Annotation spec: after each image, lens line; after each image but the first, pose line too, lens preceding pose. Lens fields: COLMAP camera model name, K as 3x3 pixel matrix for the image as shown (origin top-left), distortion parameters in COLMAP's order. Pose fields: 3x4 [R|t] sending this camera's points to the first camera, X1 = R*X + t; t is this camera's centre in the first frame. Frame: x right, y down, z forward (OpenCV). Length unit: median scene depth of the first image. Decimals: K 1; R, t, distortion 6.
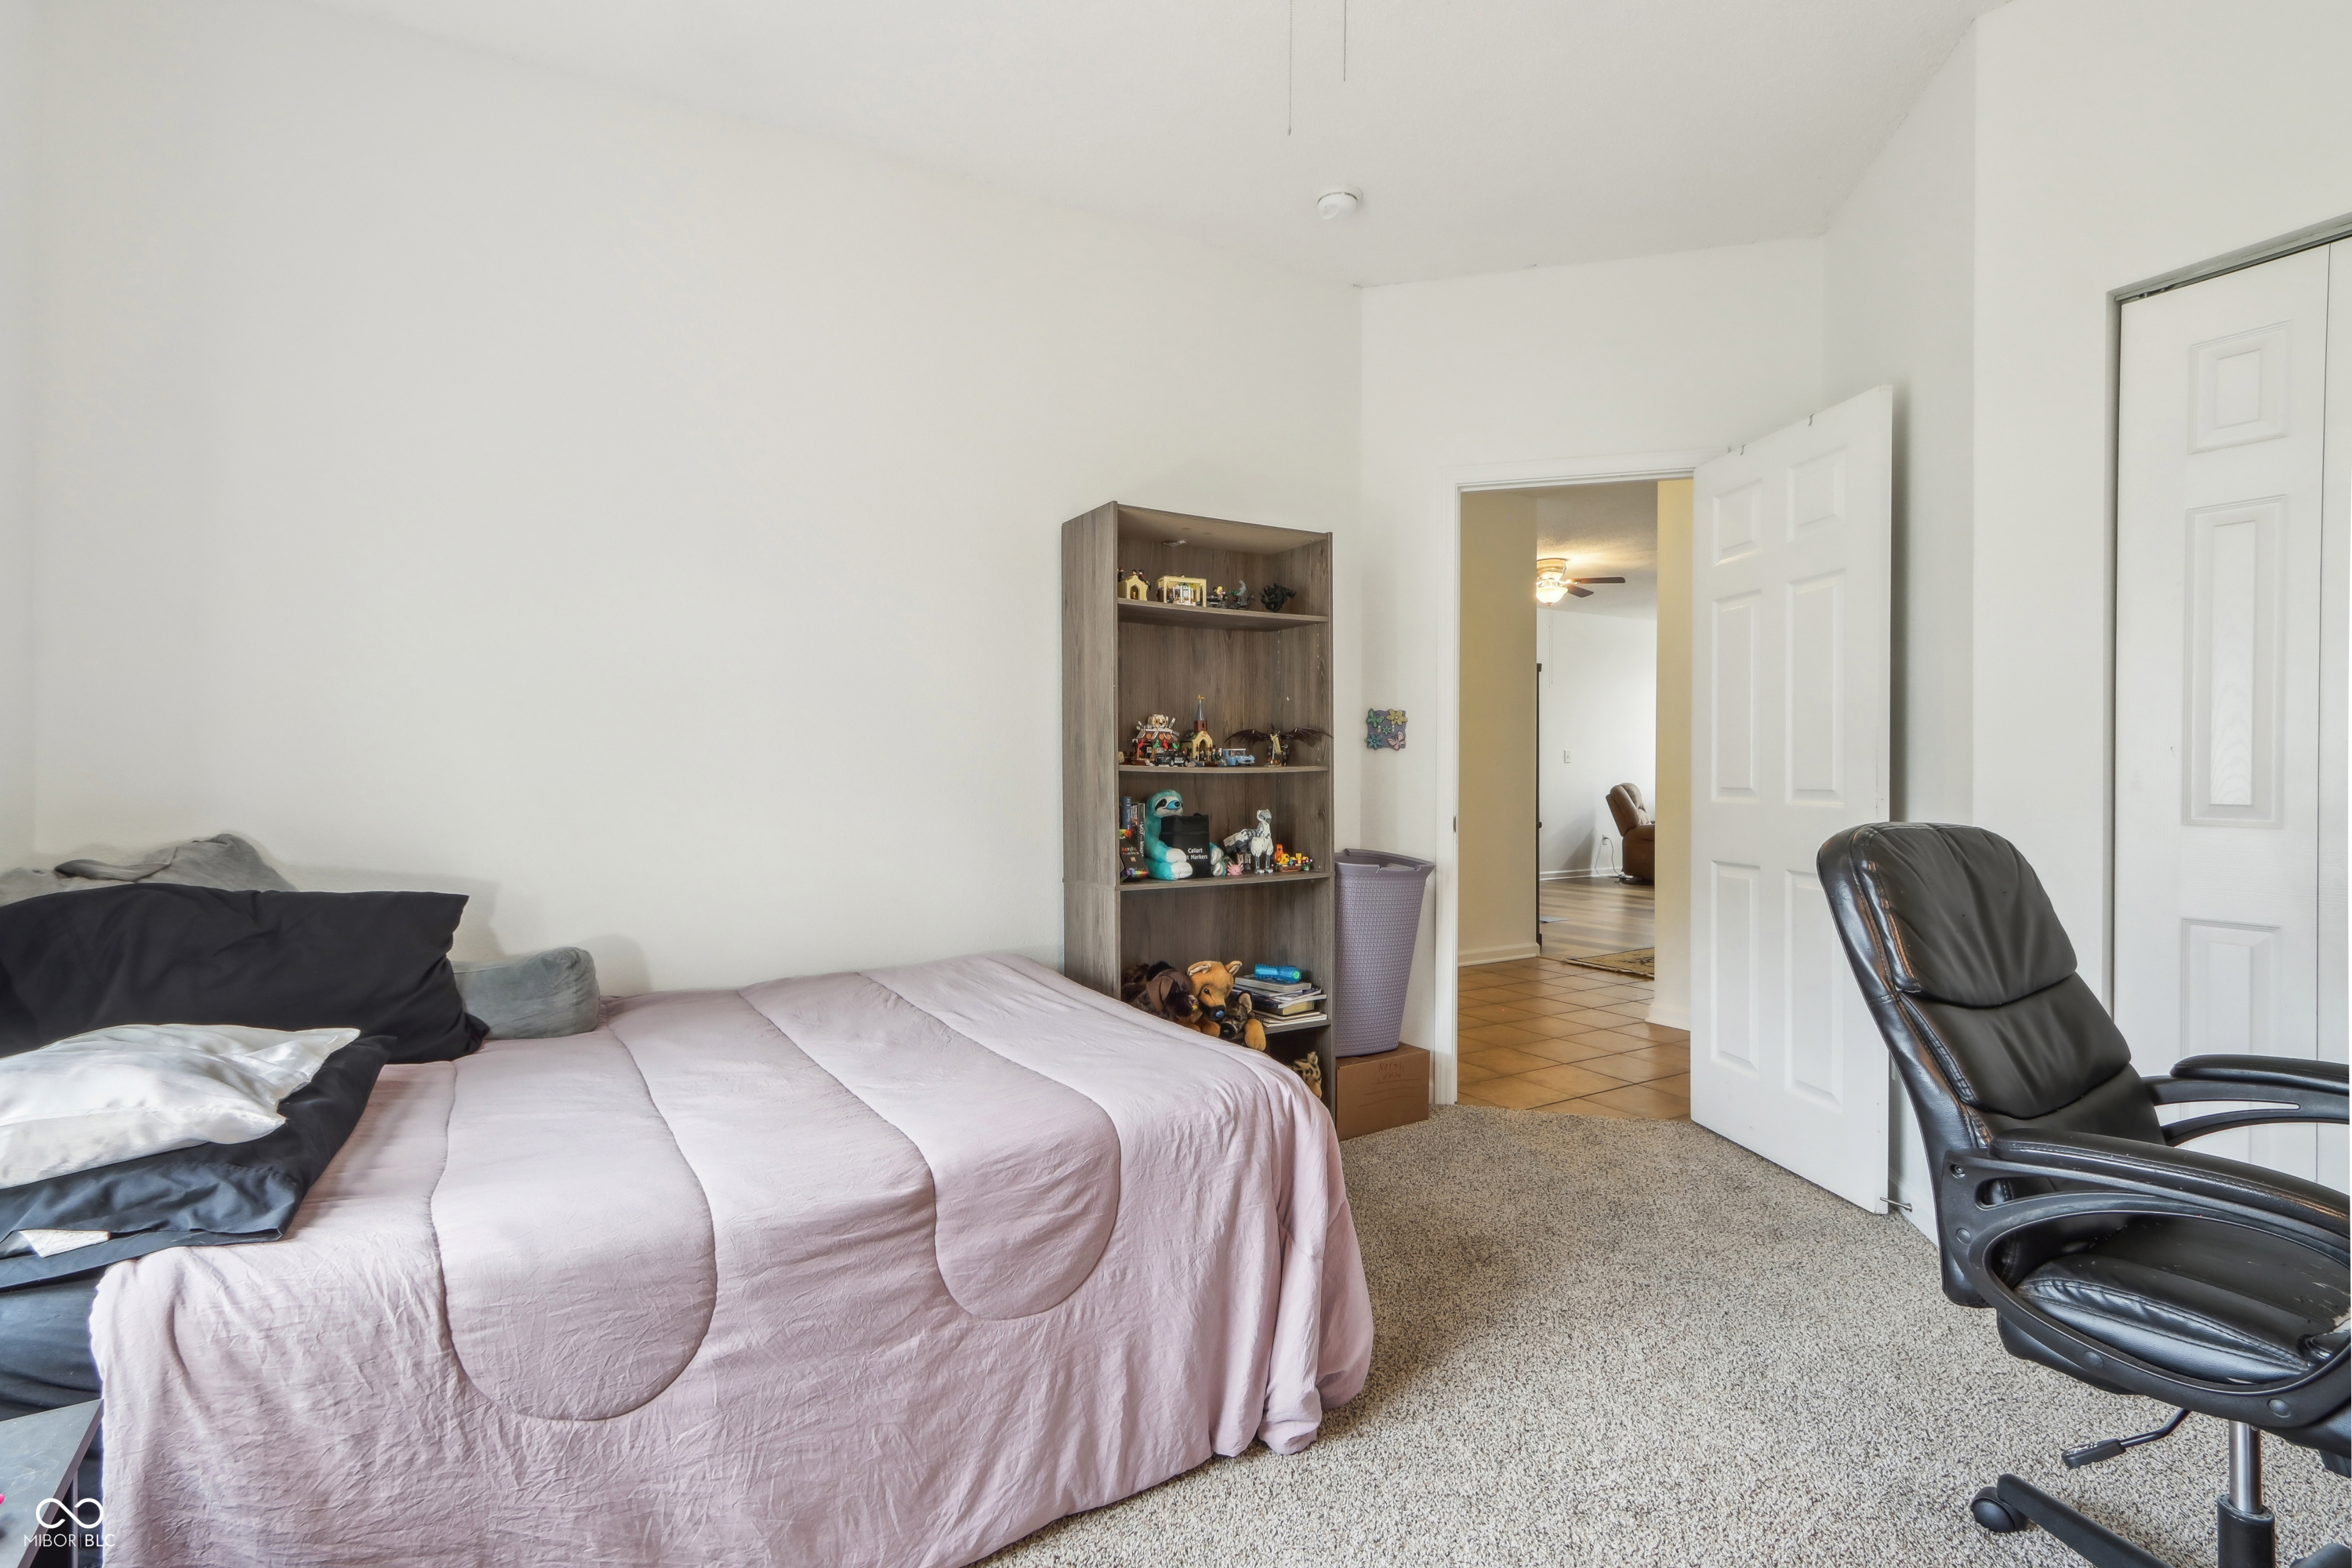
lens RADIAL K [[1097.0, 0, 1125.6], [0, 1097.0, 777.2], [0, 0, 1]] dist [-0.024826, 0.006260]
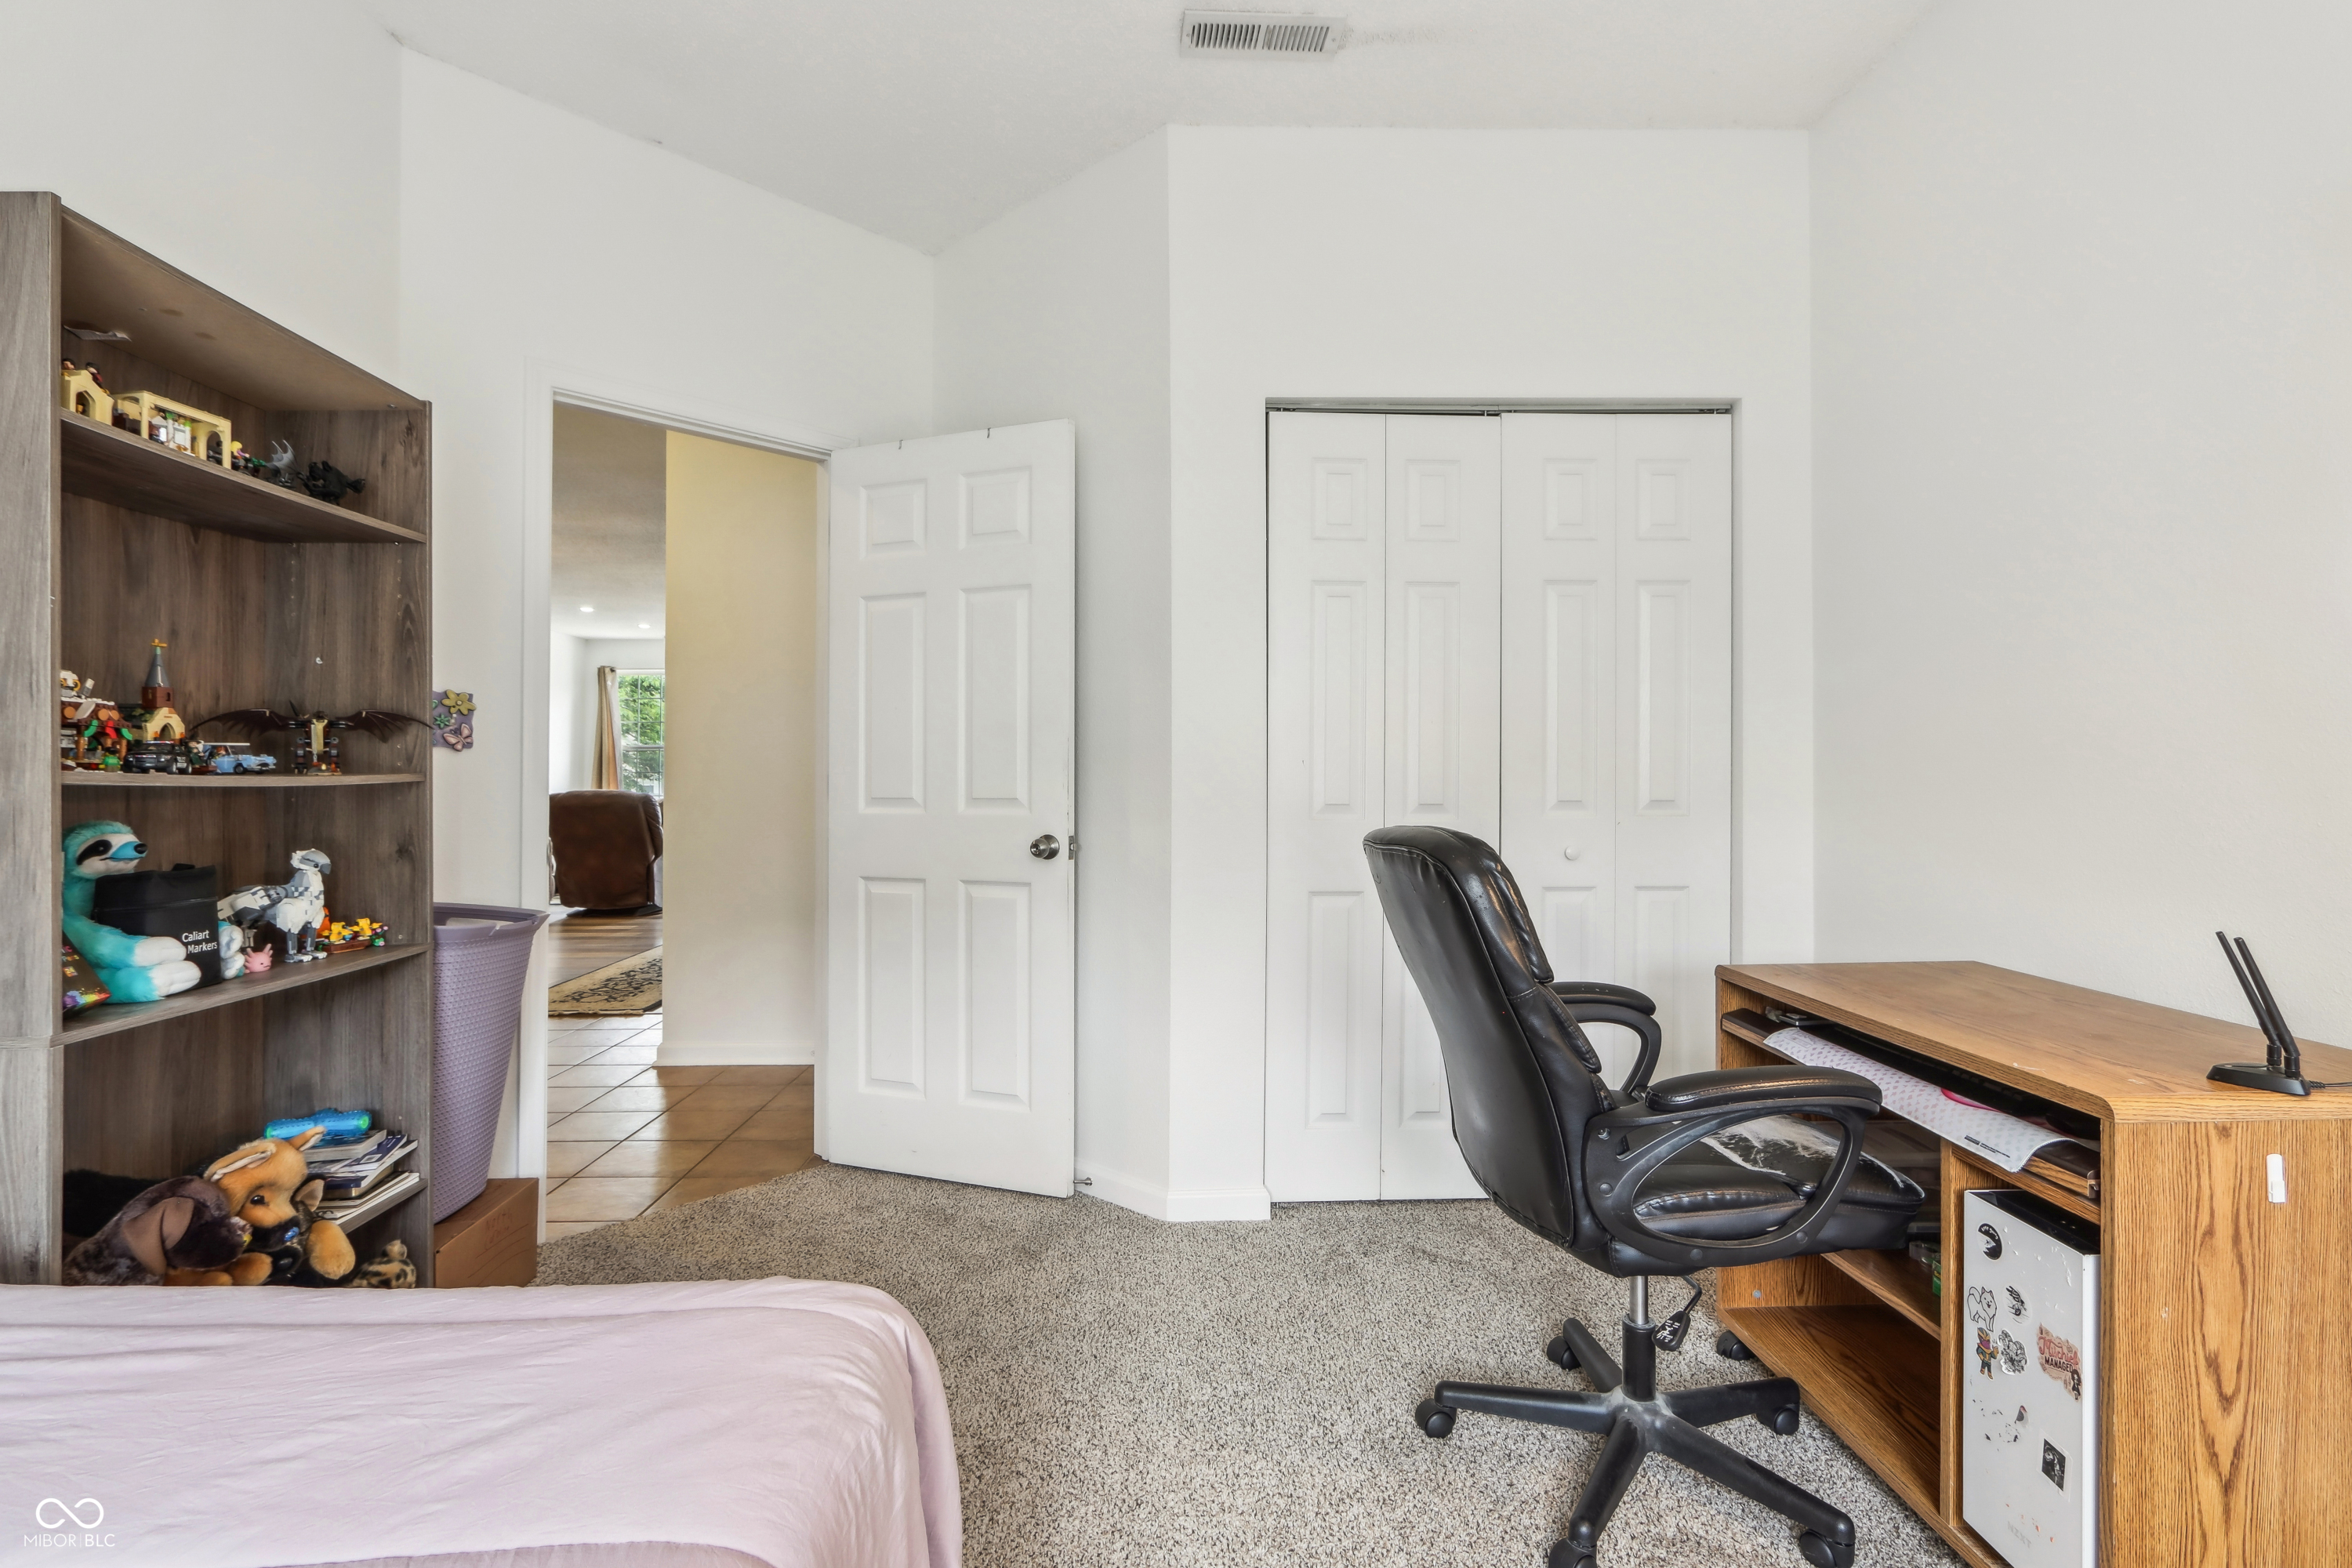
lens RADIAL K [[1097.0, 0, 1179.3], [0, 1097.0, 777.6], [0, 0, 1]] dist [-0.024826, 0.006260]
pose [[0.451383, 0.000031, 0.892330, -0.172264], [0.006883, 0.999970, -0.003516, -0.003016], [-0.892304, 0.007729, 0.451369, 0.336414]]
